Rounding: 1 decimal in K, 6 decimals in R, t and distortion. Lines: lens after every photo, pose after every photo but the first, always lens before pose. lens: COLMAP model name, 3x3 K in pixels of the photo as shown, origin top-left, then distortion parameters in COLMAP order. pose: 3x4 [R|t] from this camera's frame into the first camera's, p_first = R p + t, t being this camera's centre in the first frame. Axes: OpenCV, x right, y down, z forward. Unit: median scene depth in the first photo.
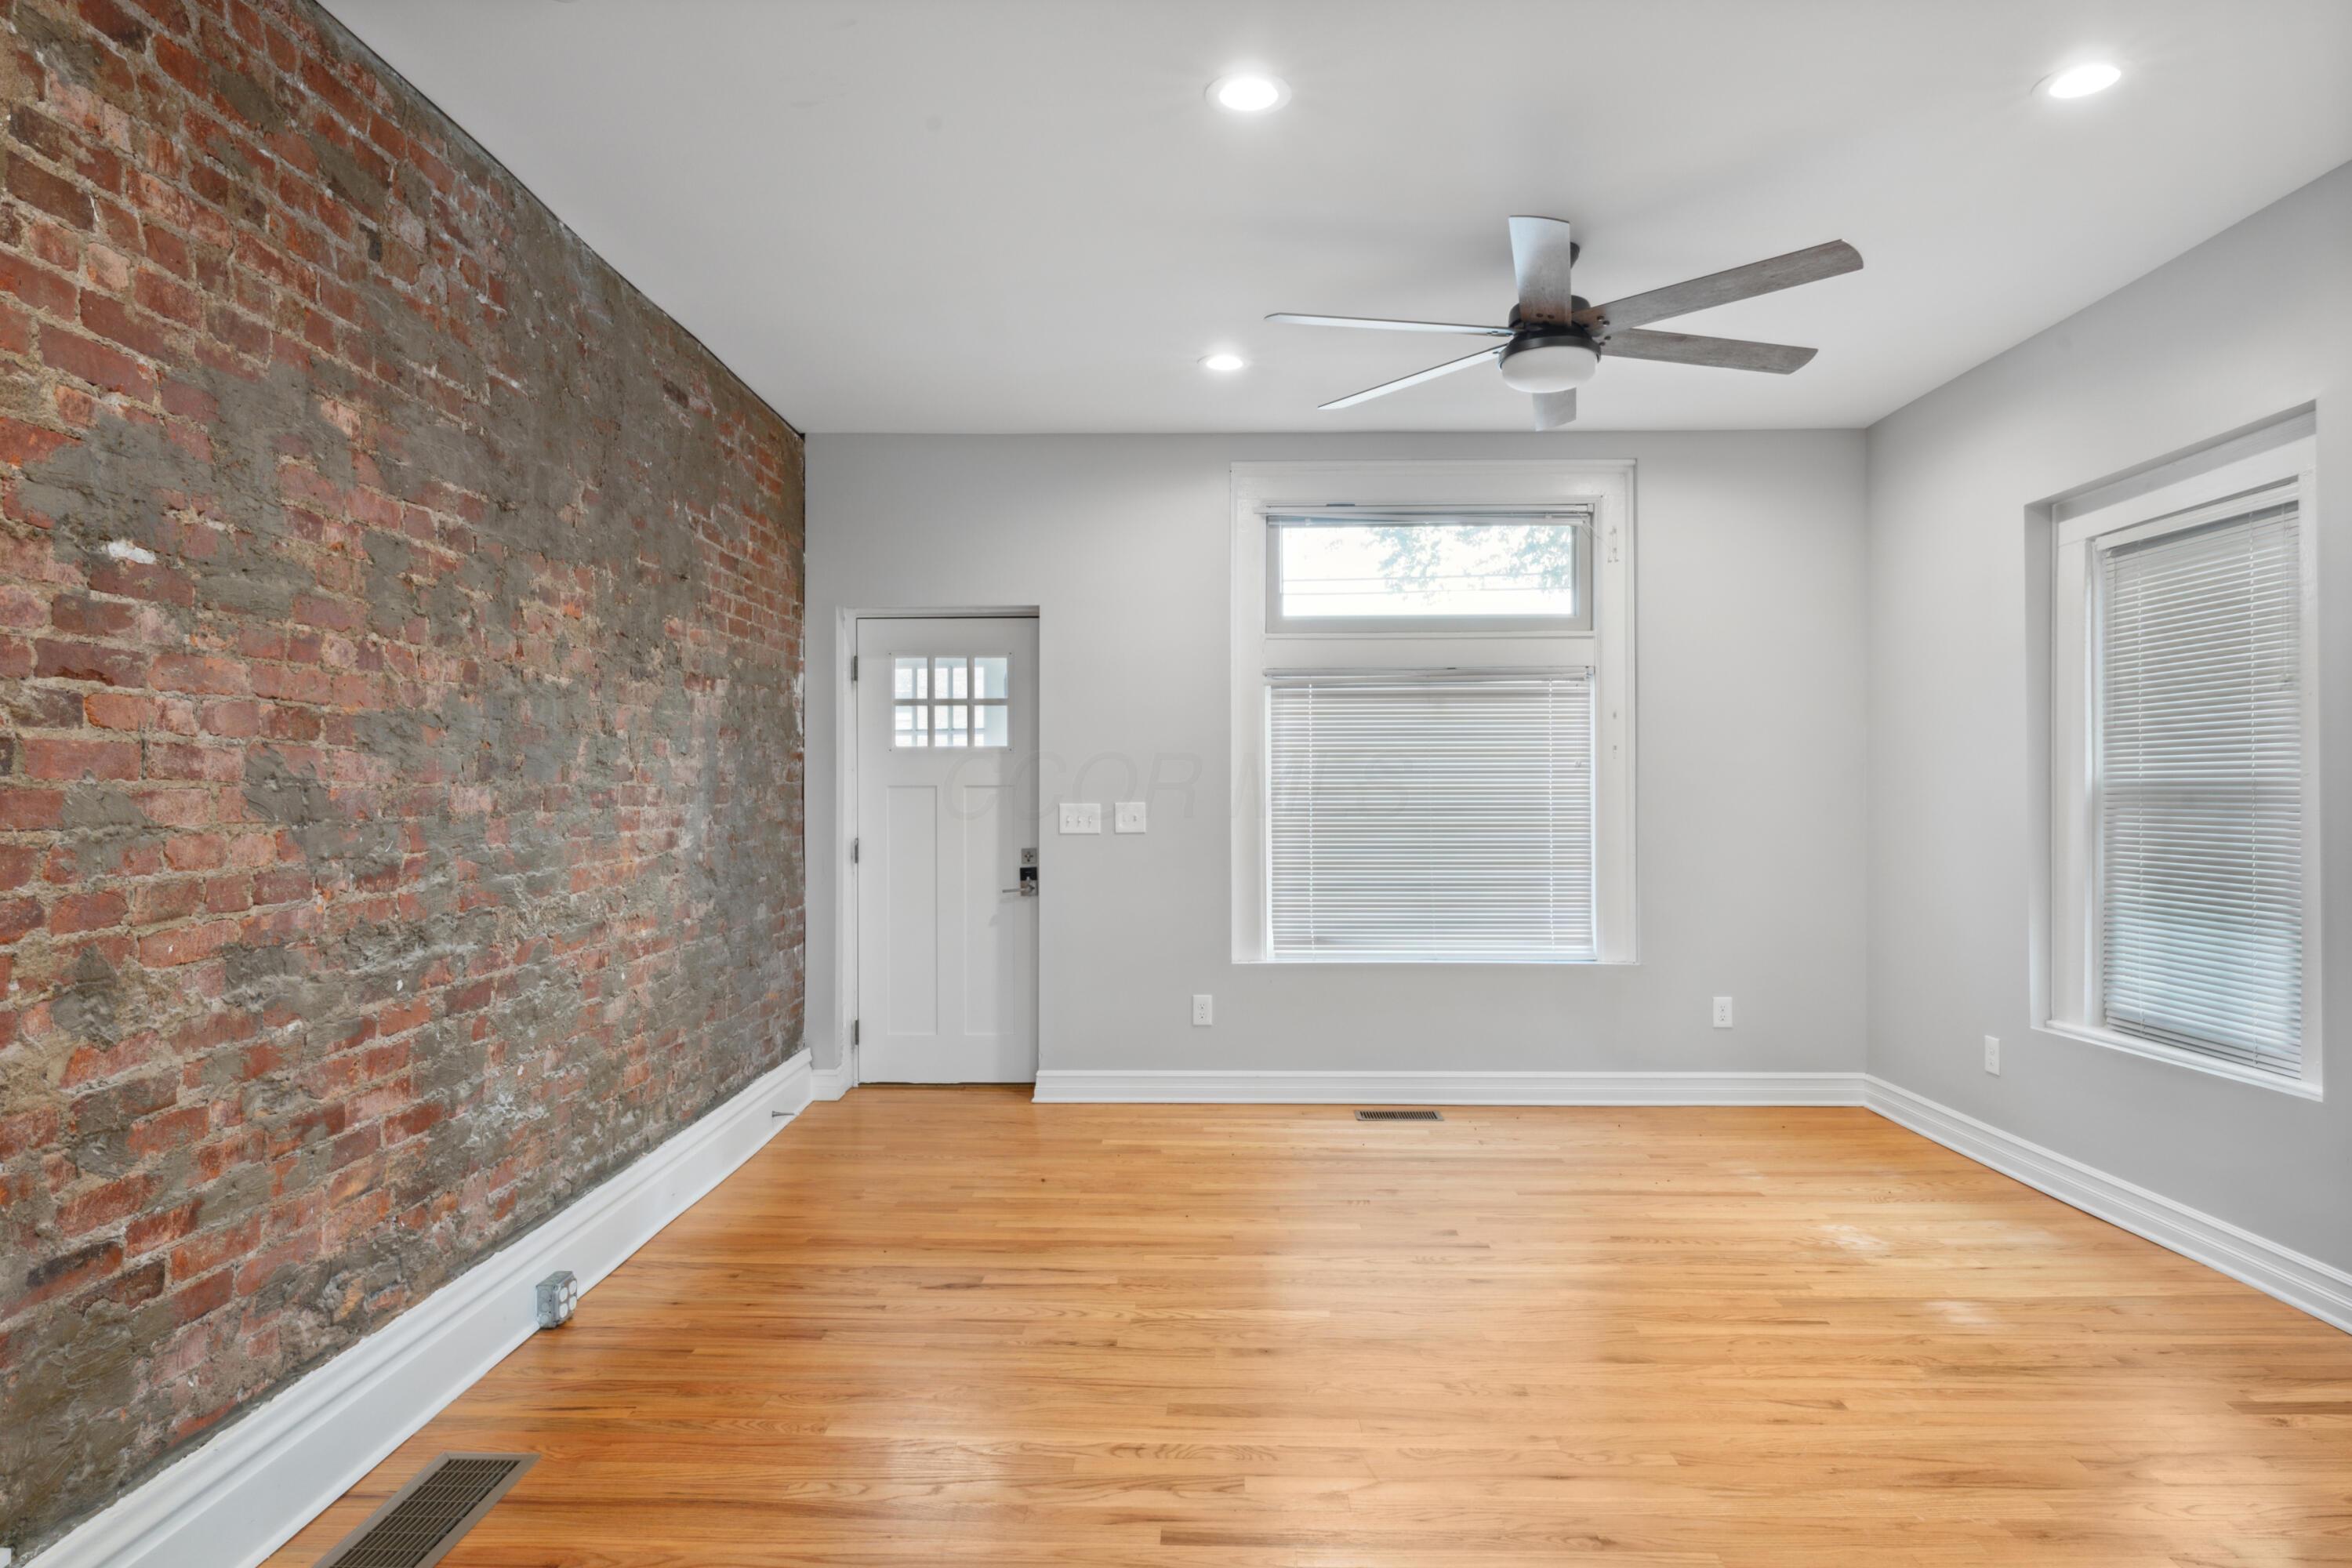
lens RADIAL K [[1285.8, 0, 1176.0], [0, 1285.8, 784.0], [0, 0, 1]] dist [-0.005135, -0.000533]
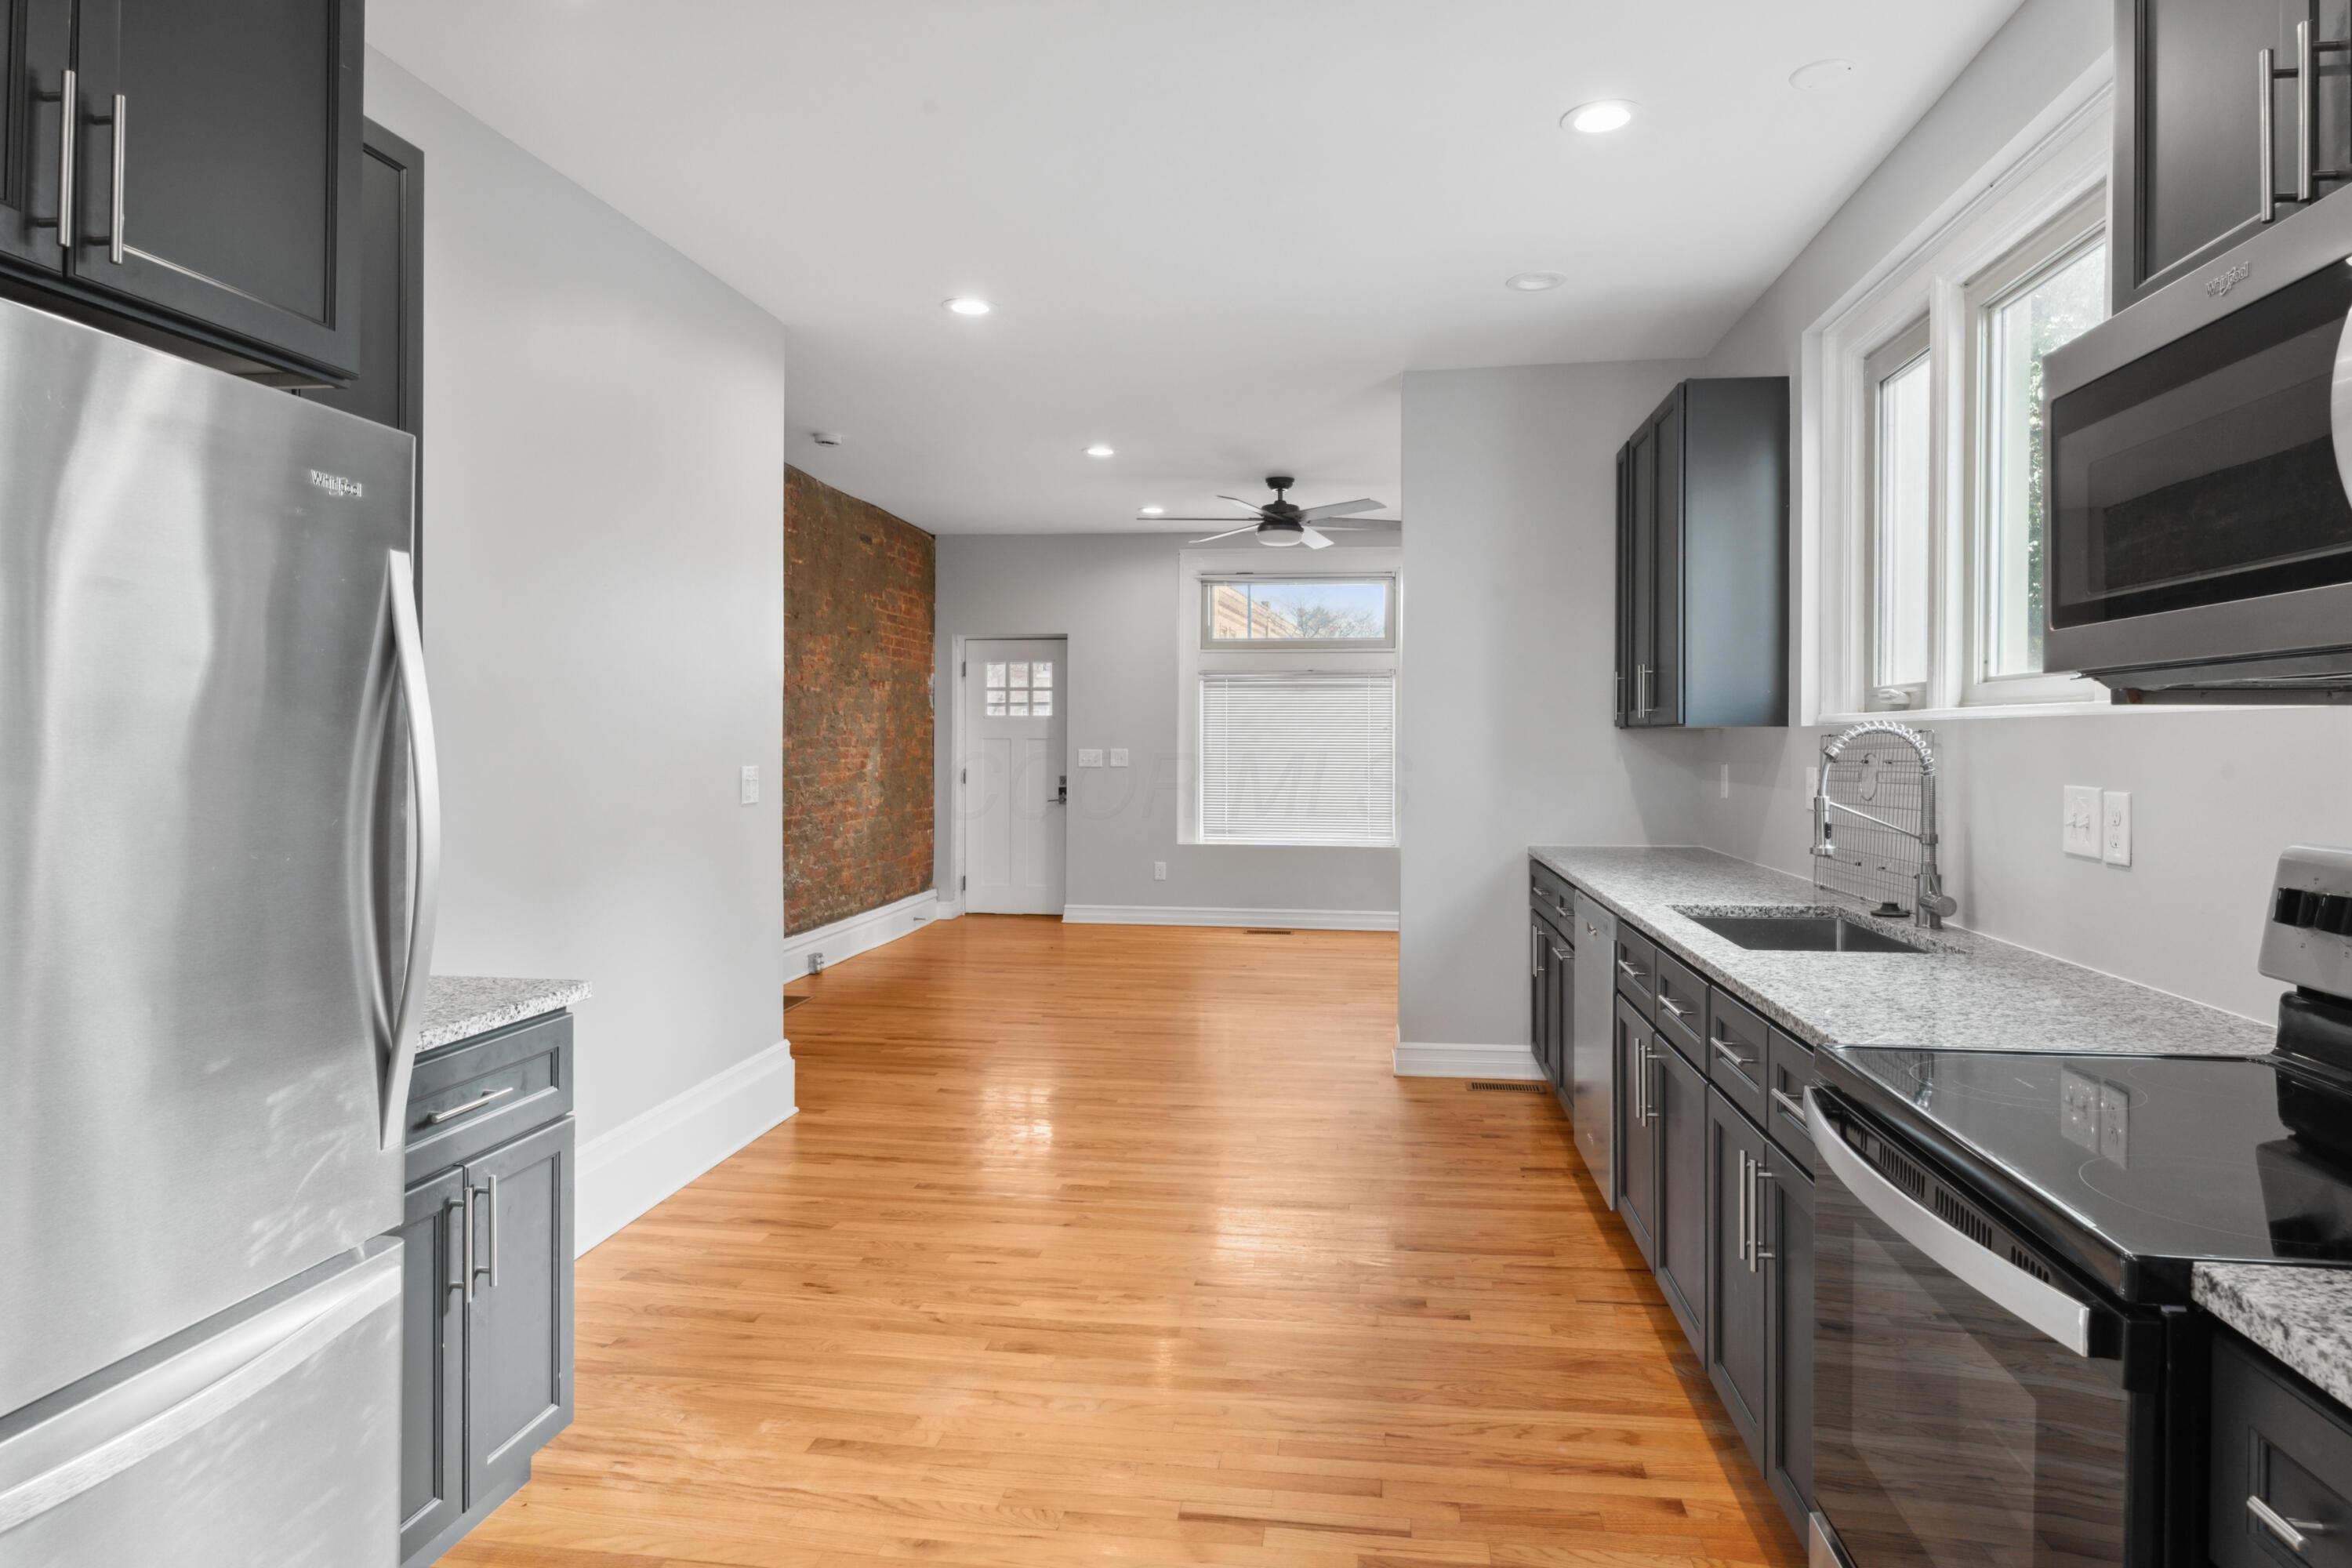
lens RADIAL K [[1308.0, 0, 1232.8], [0, 1308.0, 741.0], [0, 0, 1]] dist [0.000917, -0.000033]
pose [[0.996745, 0.005842, -0.080402, 0.279344], [-0.005680, 0.999981, 0.002247, -0.000908], [0.080413, -0.001783, 0.996760, -0.797537]]
